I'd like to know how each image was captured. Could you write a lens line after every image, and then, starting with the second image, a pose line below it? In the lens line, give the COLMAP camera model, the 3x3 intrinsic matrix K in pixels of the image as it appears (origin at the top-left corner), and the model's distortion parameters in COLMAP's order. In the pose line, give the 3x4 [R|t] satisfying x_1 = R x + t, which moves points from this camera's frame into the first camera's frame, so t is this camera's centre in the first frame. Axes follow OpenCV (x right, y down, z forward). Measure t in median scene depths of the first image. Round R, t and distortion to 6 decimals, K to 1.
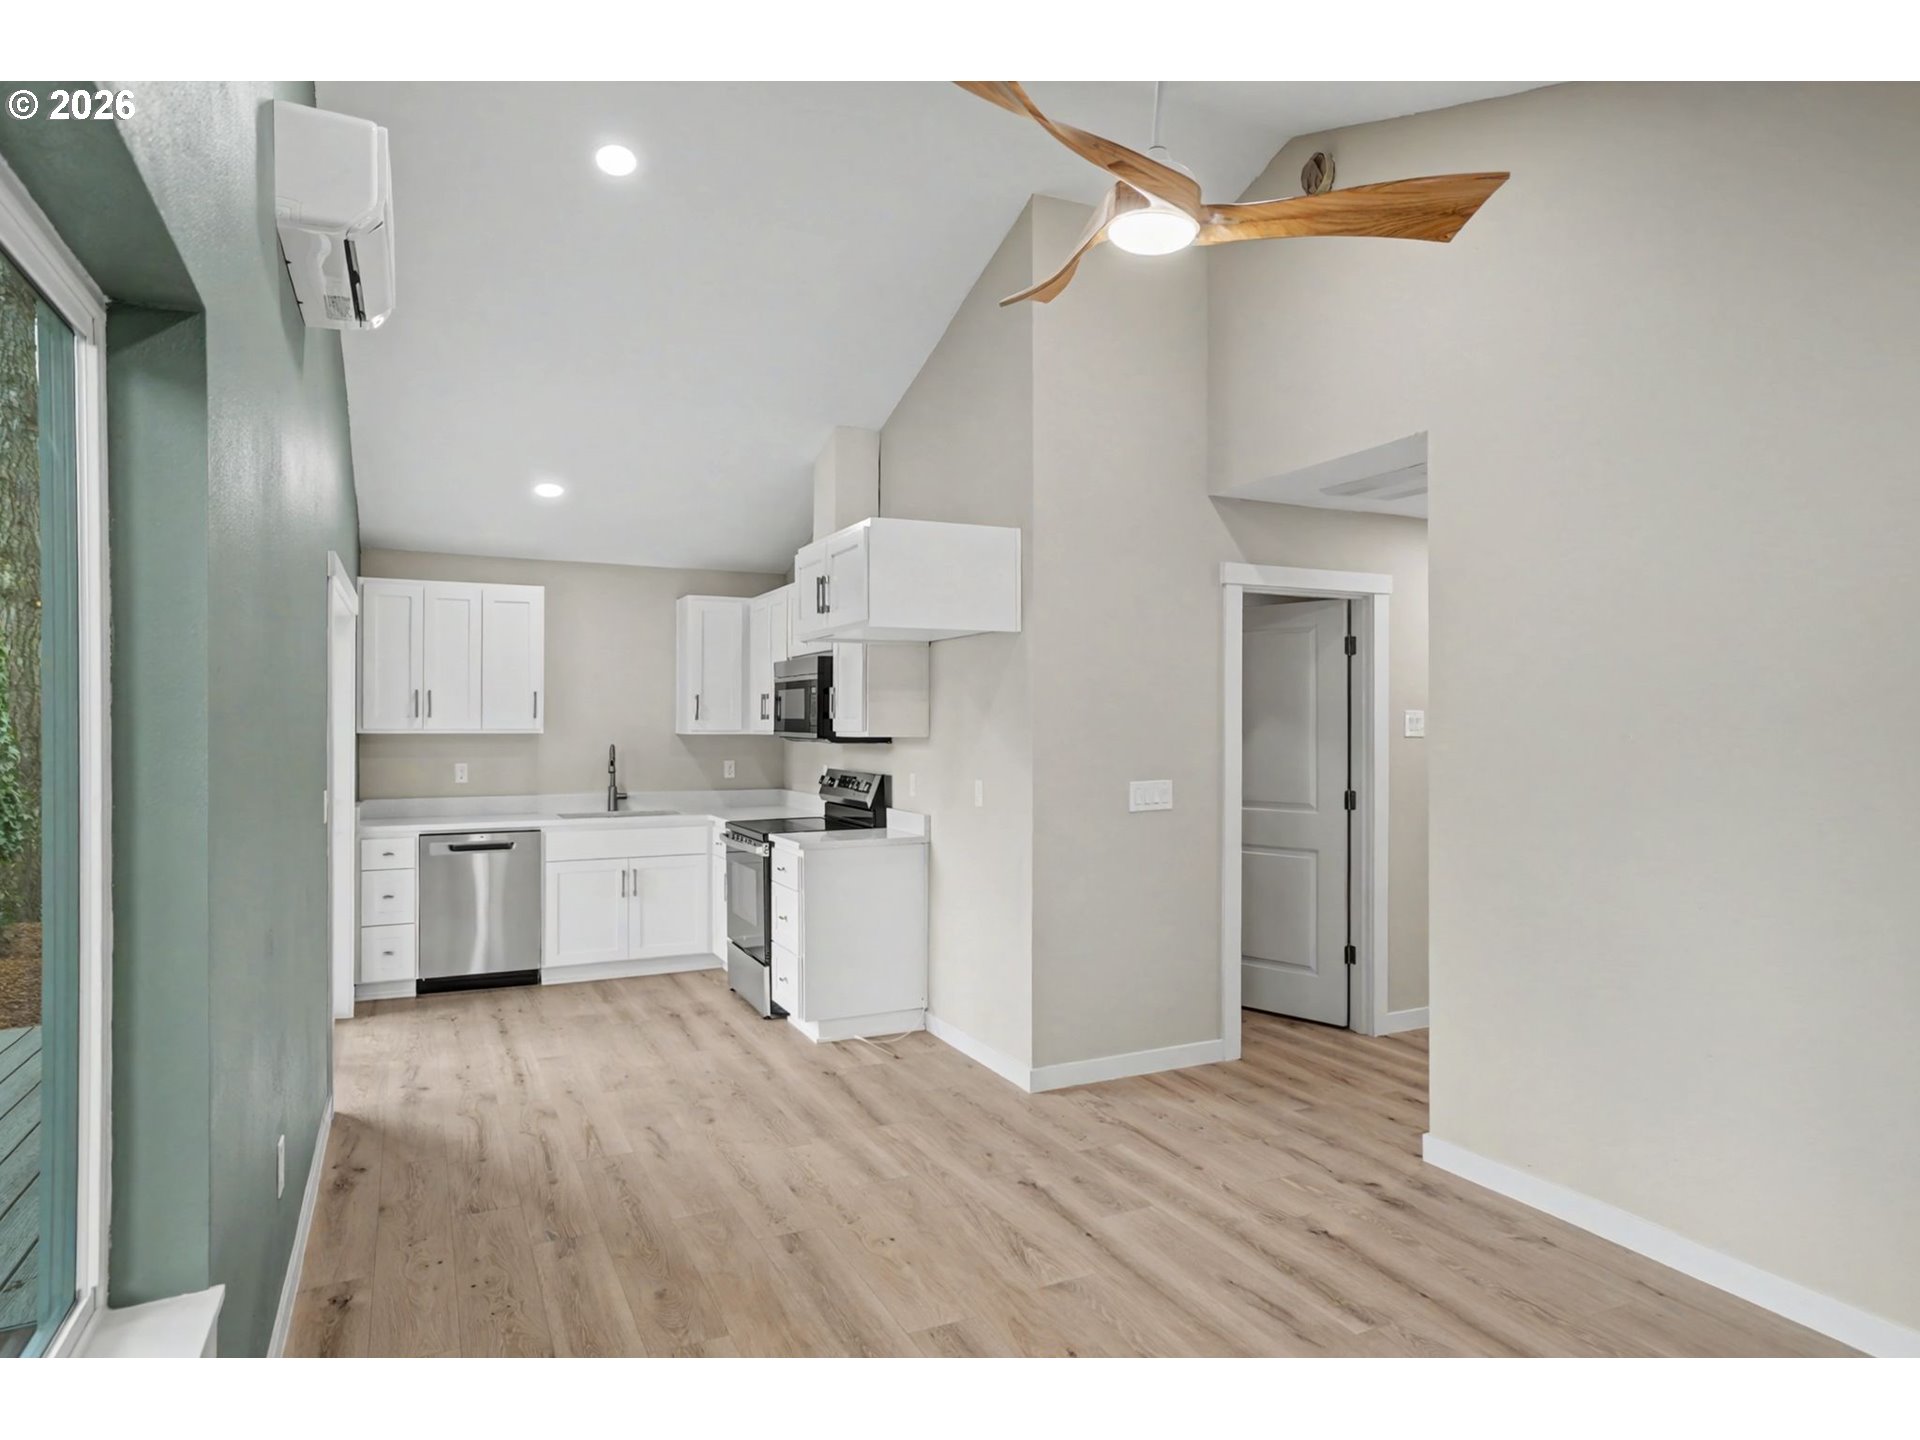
lens RADIAL K [[1098.8, 0, 938.4], [0, 1098.8, 711.7], [0, 0, 1]] dist [-0.004292, -0.003252]
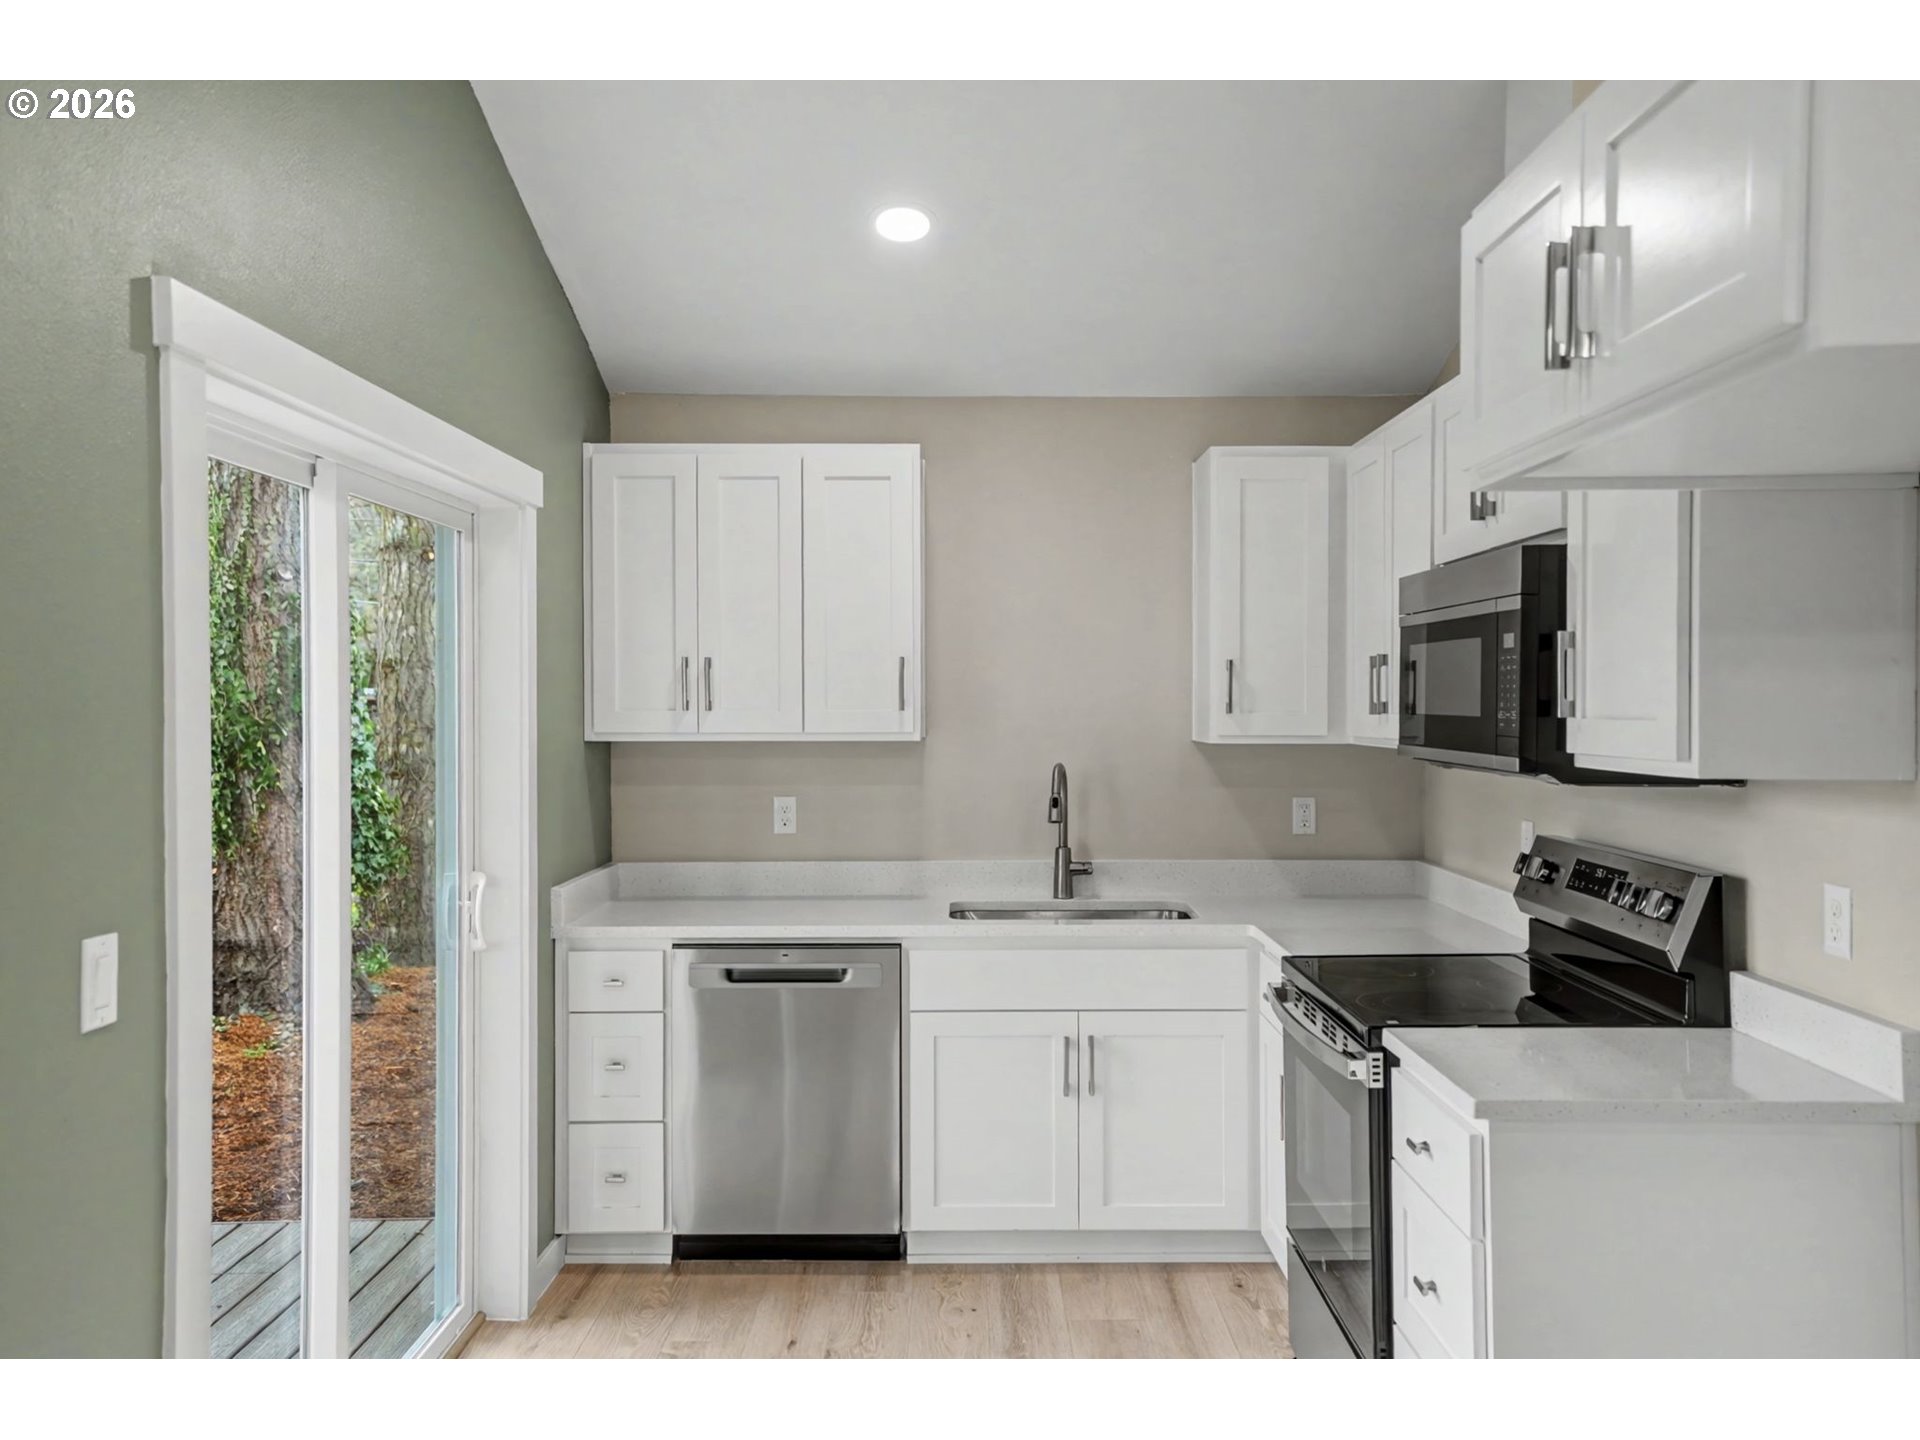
lens RADIAL K [[1490.3, 0, 970.0], [0, 1490.3, 714.8], [0, 0, 1]] dist [0.053595, 0.001105]
pose [[0.908070, 0.001273, -0.418816, -0.064313], [0.006640, 0.999826, 0.017435, -0.004434], [0.418766, -0.018613, 0.907904, 0.449652]]
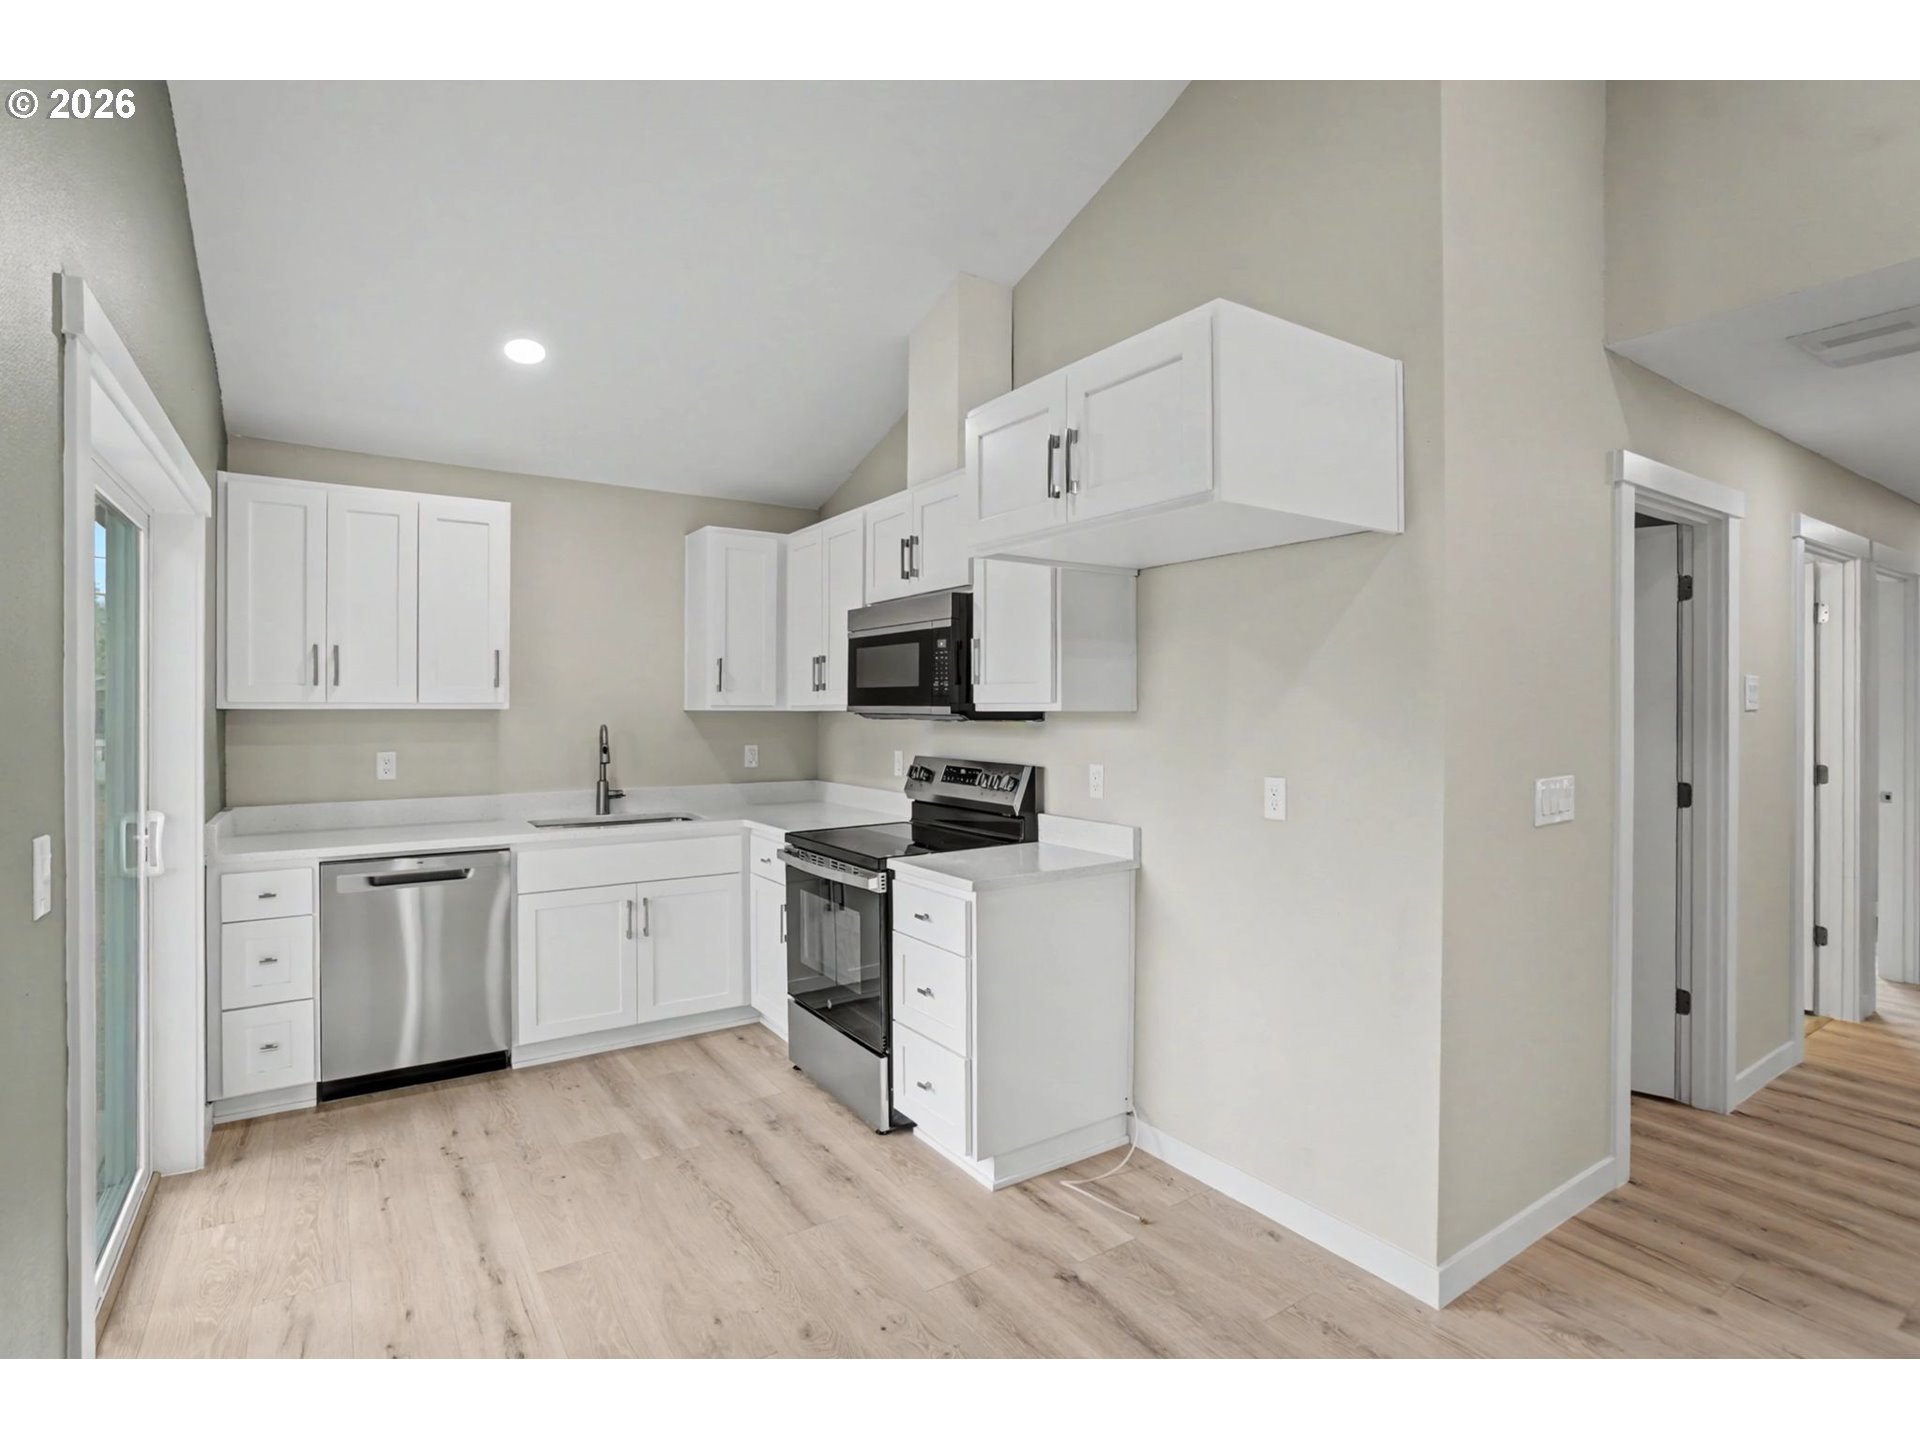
lens RADIAL K [[930.9, 0, 958.2], [0, 930.9, 703.8], [0, 0, 1]] dist [-0.024861, 0.007656]
pose [[0.988721, -0.000199, 0.149772, -0.183025], [-0.001004, 0.999968, 0.007953, 0.012704], [-0.149769, -0.008013, 0.988689, 0.410839]]
